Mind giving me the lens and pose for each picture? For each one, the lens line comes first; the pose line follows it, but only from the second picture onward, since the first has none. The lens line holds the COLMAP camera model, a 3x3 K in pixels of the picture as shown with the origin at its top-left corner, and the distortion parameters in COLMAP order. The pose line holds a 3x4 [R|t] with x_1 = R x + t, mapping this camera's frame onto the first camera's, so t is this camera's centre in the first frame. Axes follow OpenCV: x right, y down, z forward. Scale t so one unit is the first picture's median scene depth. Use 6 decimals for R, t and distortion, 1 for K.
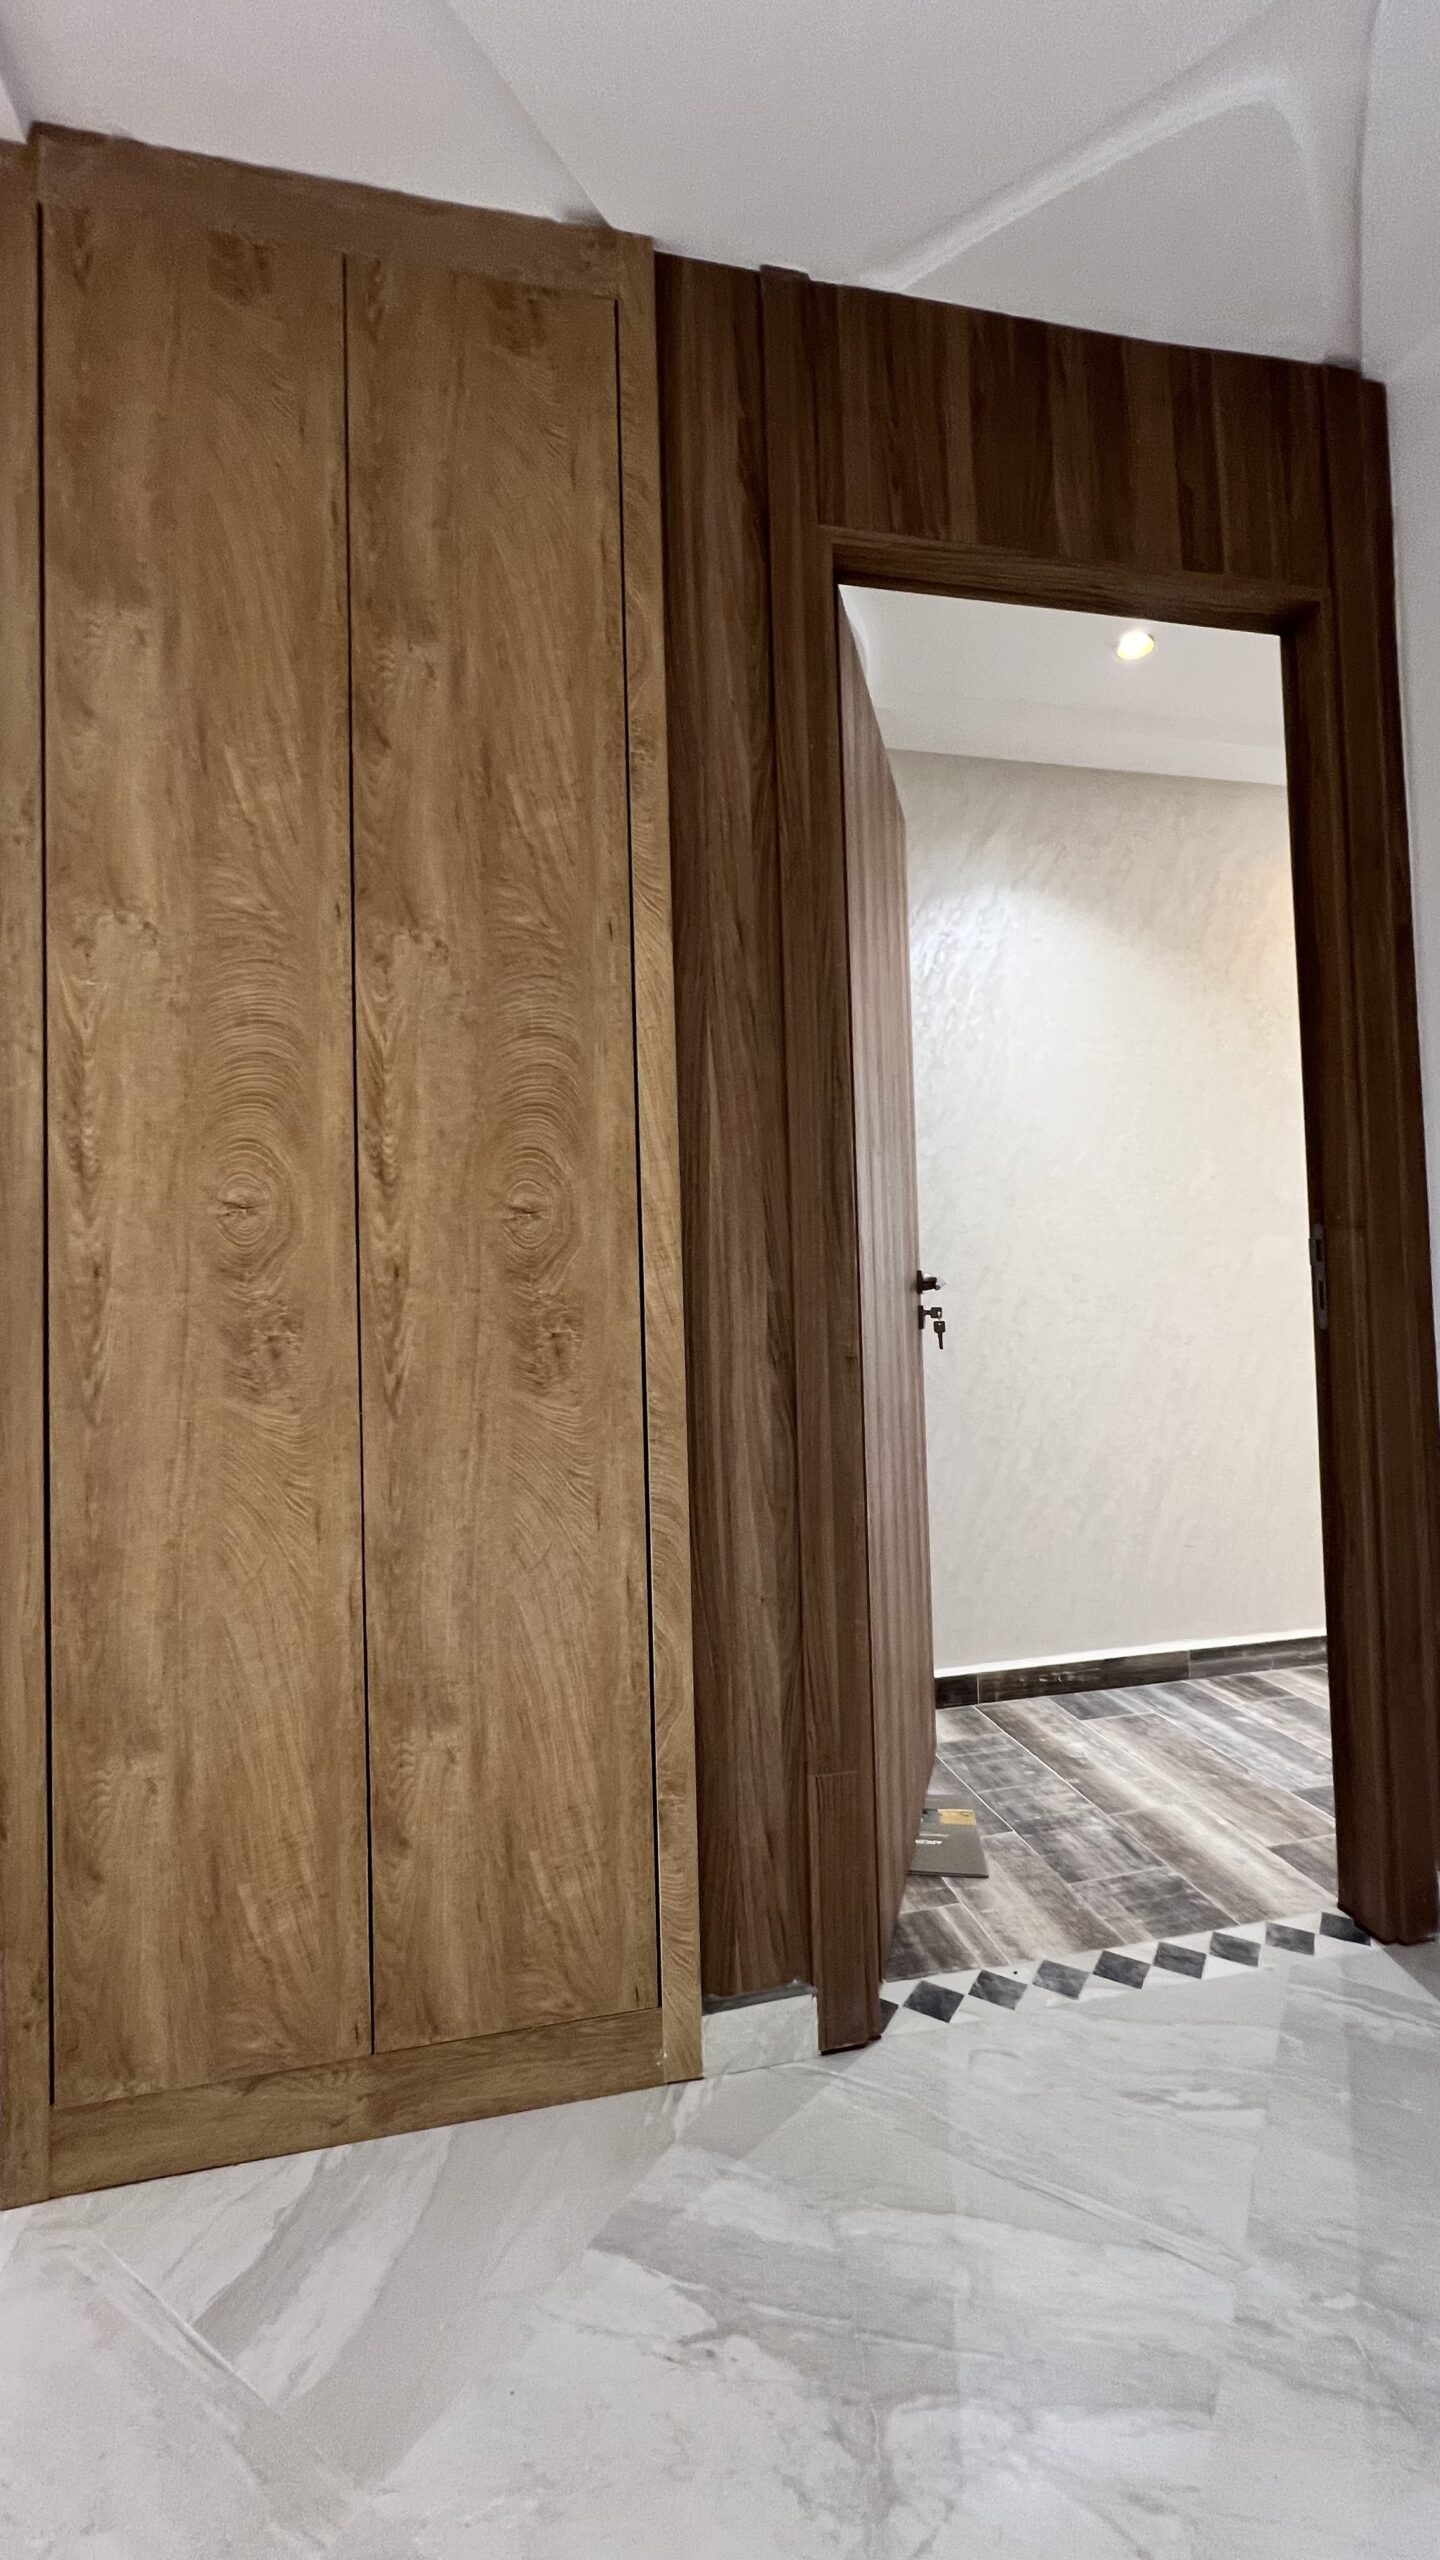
lens RADIAL K [[1027.2, 0, 725.4], [0, 1027.2, 1273.1], [0, 0, 1]] dist [-0.002560, -0.000250]
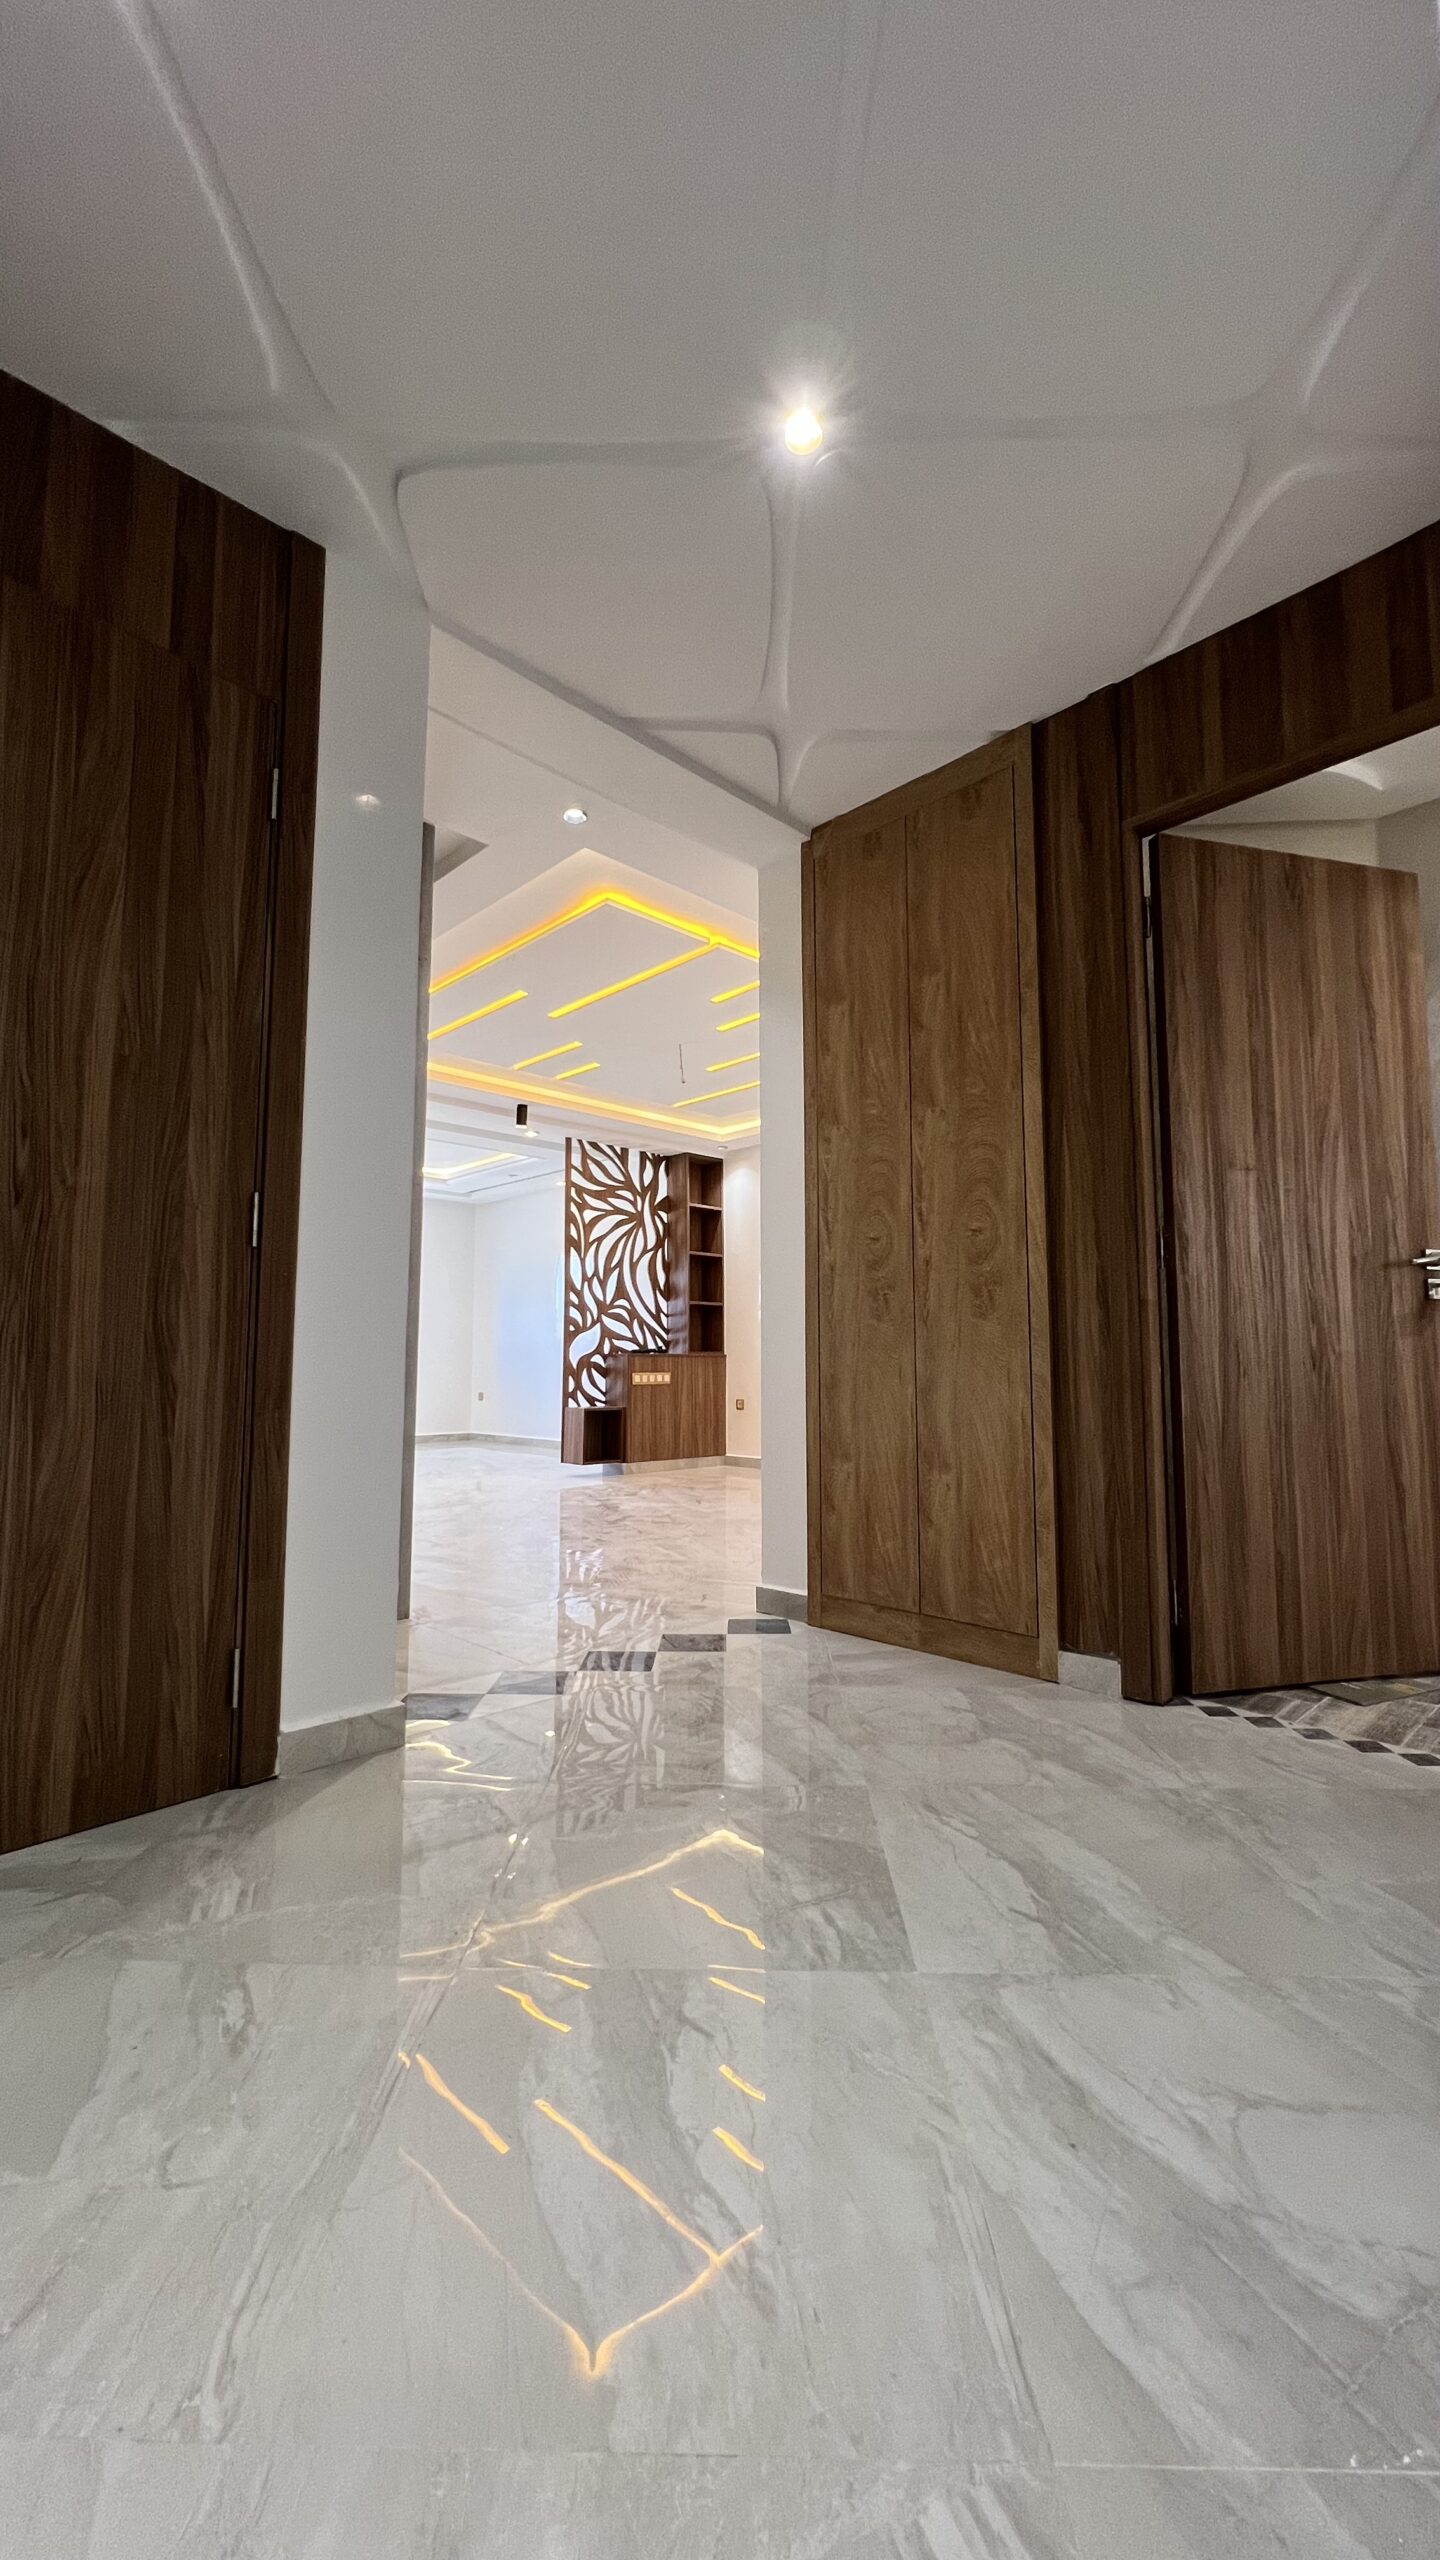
lens RADIAL K [[1027.2, 0, 725.4], [0, 1027.2, 1273.1], [0, 0, 1]] dist [-0.002560, -0.000250]
pose [[0.530759, -0.051756, -0.845941, 1.279059], [0.014174, 0.998536, -0.052198, 0.125349], [0.847404, 0.015714, 0.530716, -0.524056]]
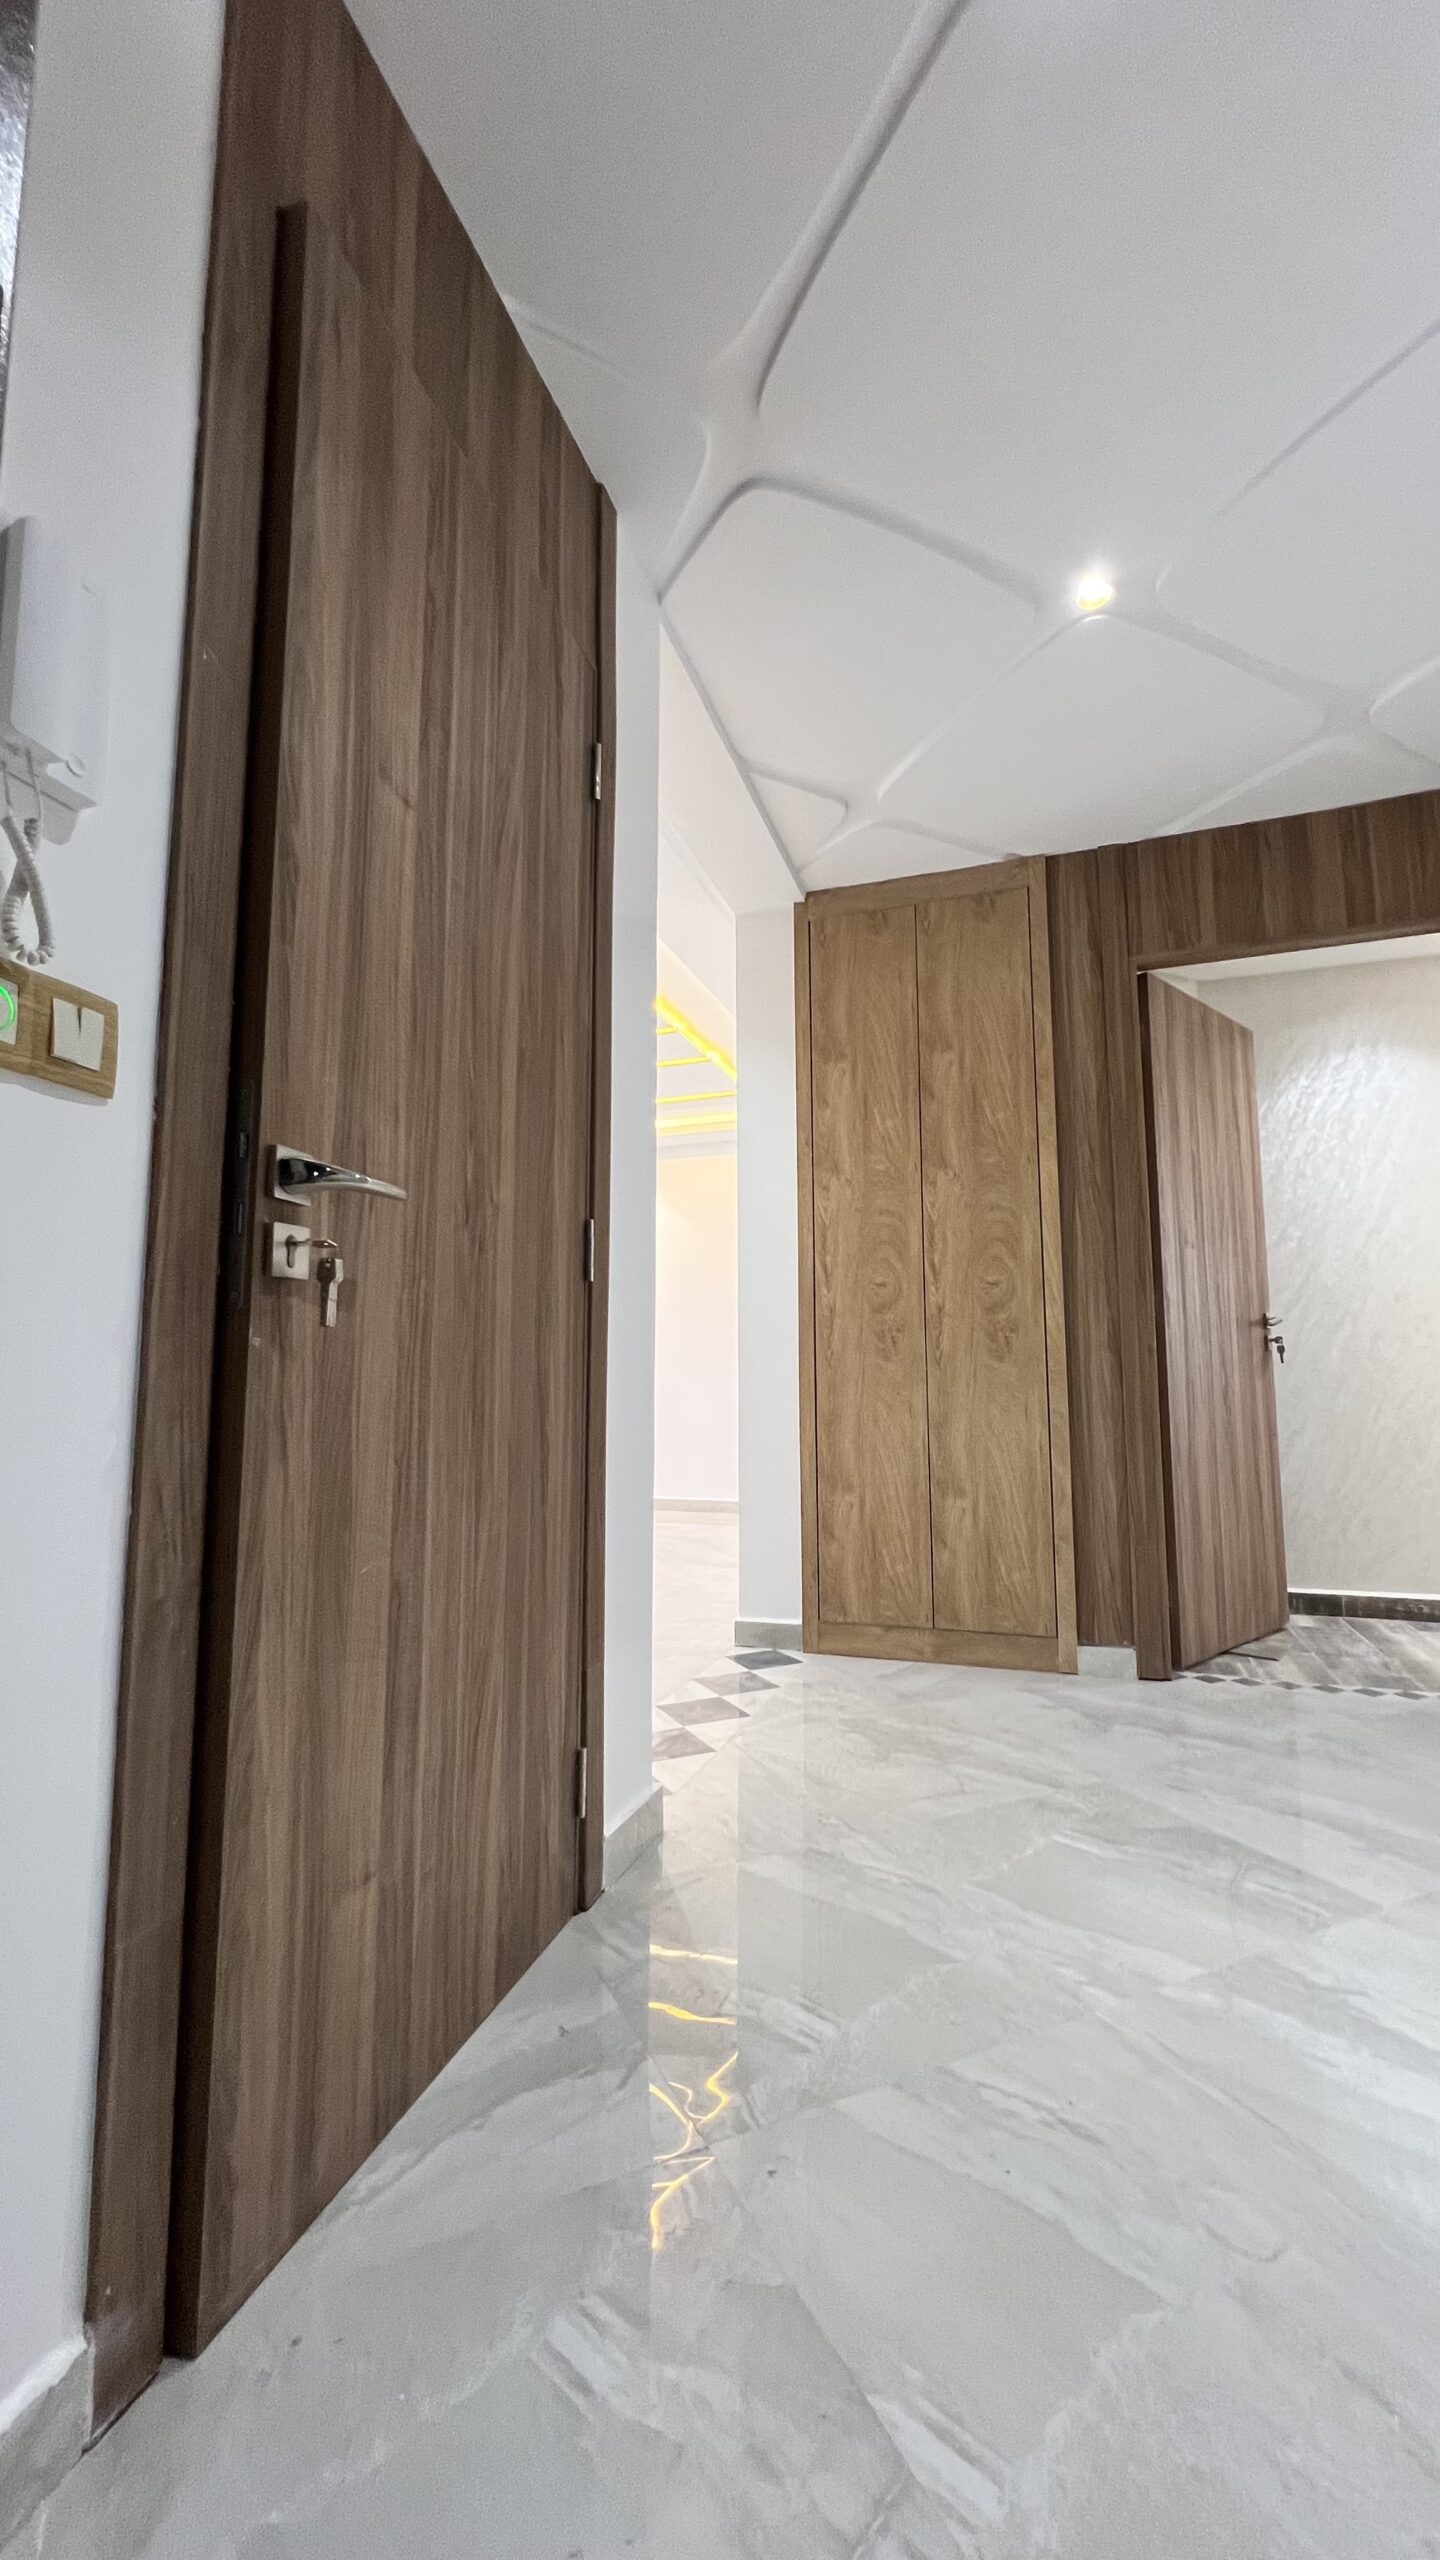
lens RADIAL K [[1027.2, 0, 725.4], [0, 1027.2, 1273.1], [0, 0, 1]] dist [-0.002560, -0.000250]
pose [[0.857937, -0.032749, -0.512710, 0.485971], [-0.003248, 0.997600, -0.069157, 0.080411], [0.513744, 0.060998, 0.855772, -1.327894]]
